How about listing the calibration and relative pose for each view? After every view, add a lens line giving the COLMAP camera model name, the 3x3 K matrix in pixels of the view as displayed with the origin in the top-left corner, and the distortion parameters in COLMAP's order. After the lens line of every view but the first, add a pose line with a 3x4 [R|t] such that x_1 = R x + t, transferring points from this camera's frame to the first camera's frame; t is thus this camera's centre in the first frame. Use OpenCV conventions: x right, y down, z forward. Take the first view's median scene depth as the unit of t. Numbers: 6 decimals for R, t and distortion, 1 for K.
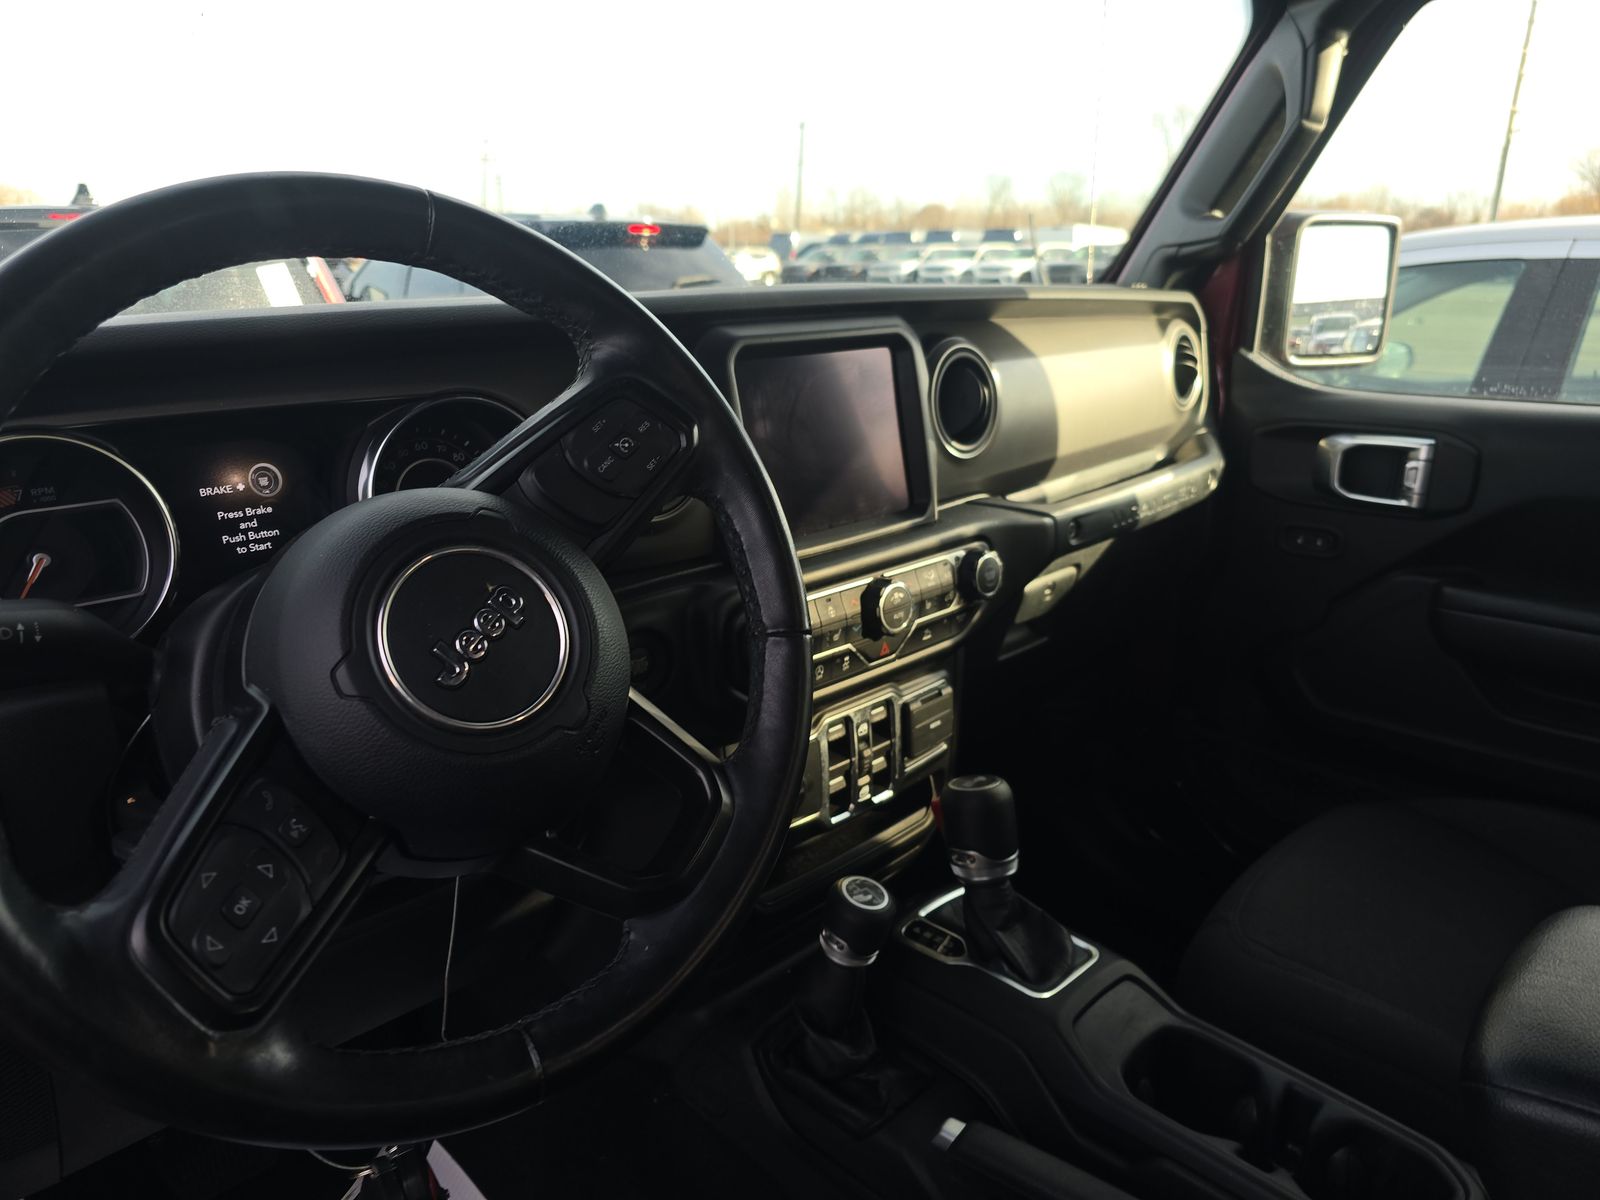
lens RADIAL K [[1049.7, 0, 800.0], [0, 1049.7, 600.0], [0, 0, 1]] dist [0.000338, -0.023153]
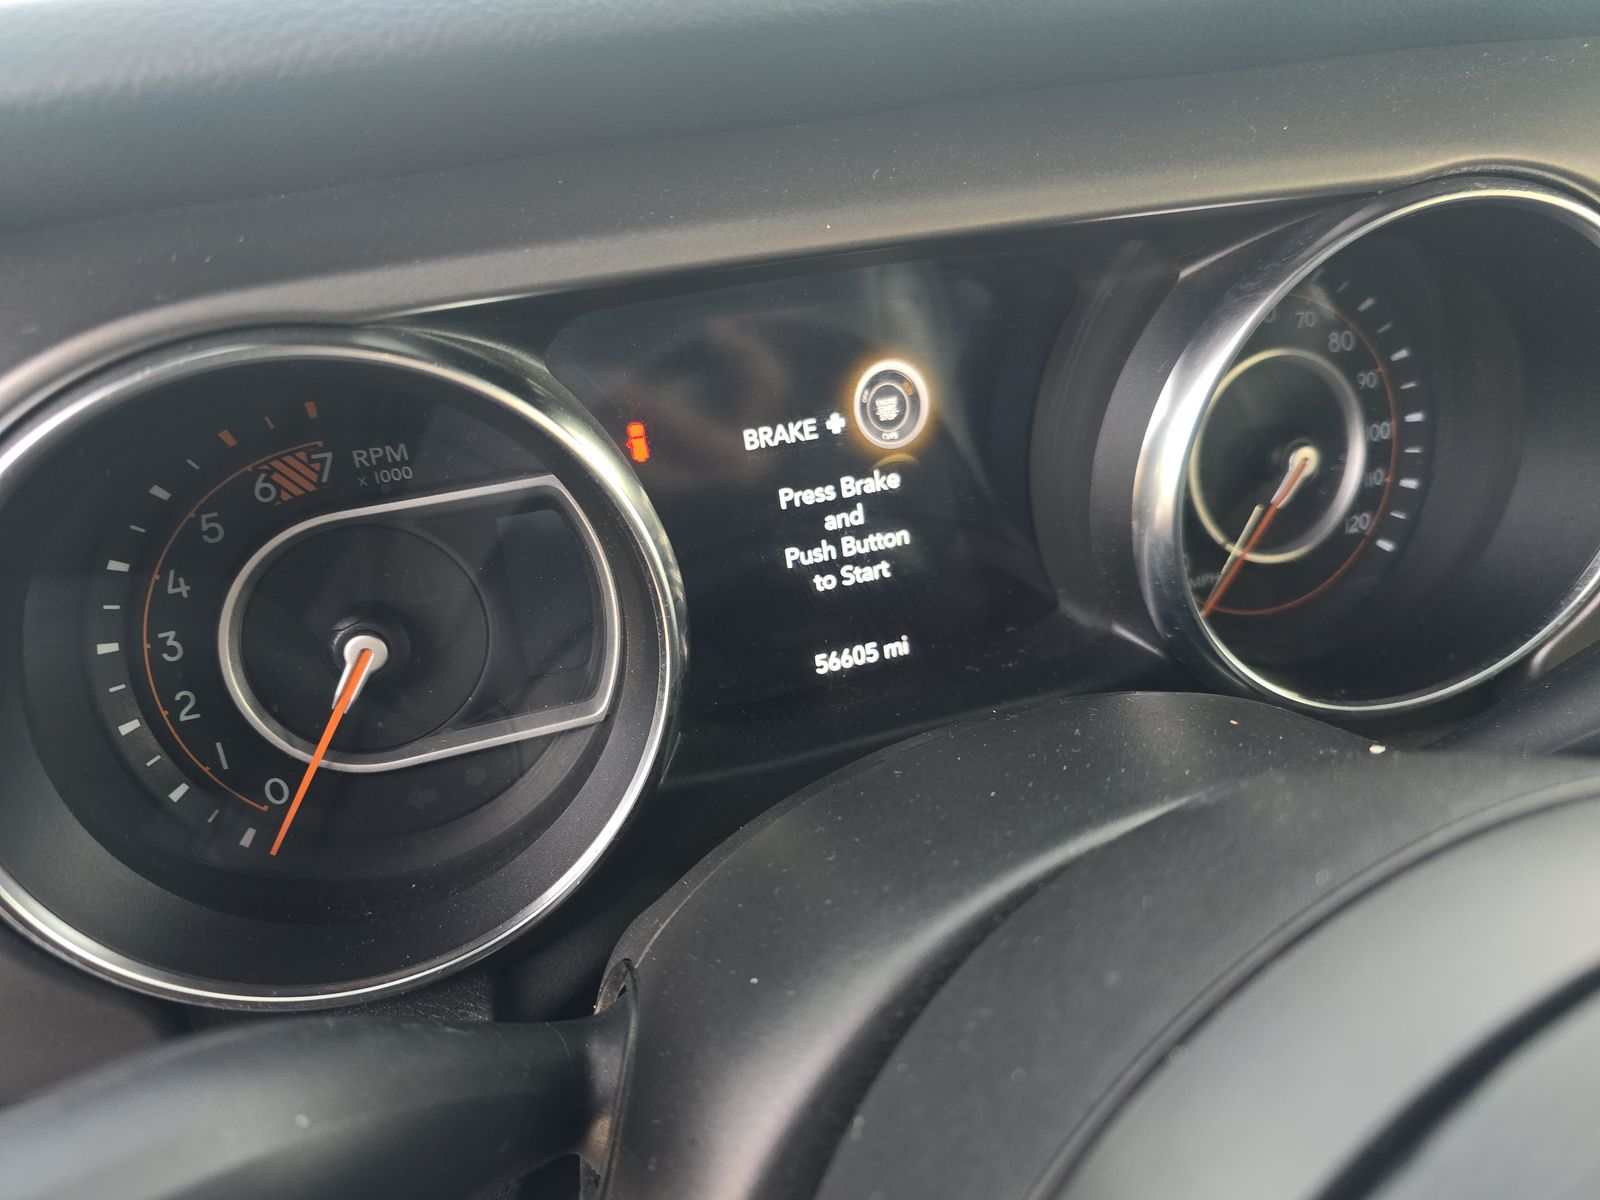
lens RADIAL K [[1049.7, 0, 800.0], [0, 1049.7, 600.0], [0, 0, 1]] dist [0.000338, -0.023153]
pose [[0.898177, 0.176943, -0.402453, -0.374015], [-0.077886, 0.964992, 0.250447, -0.141402], [0.432679, -0.193600, 0.880516, 0.631807]]
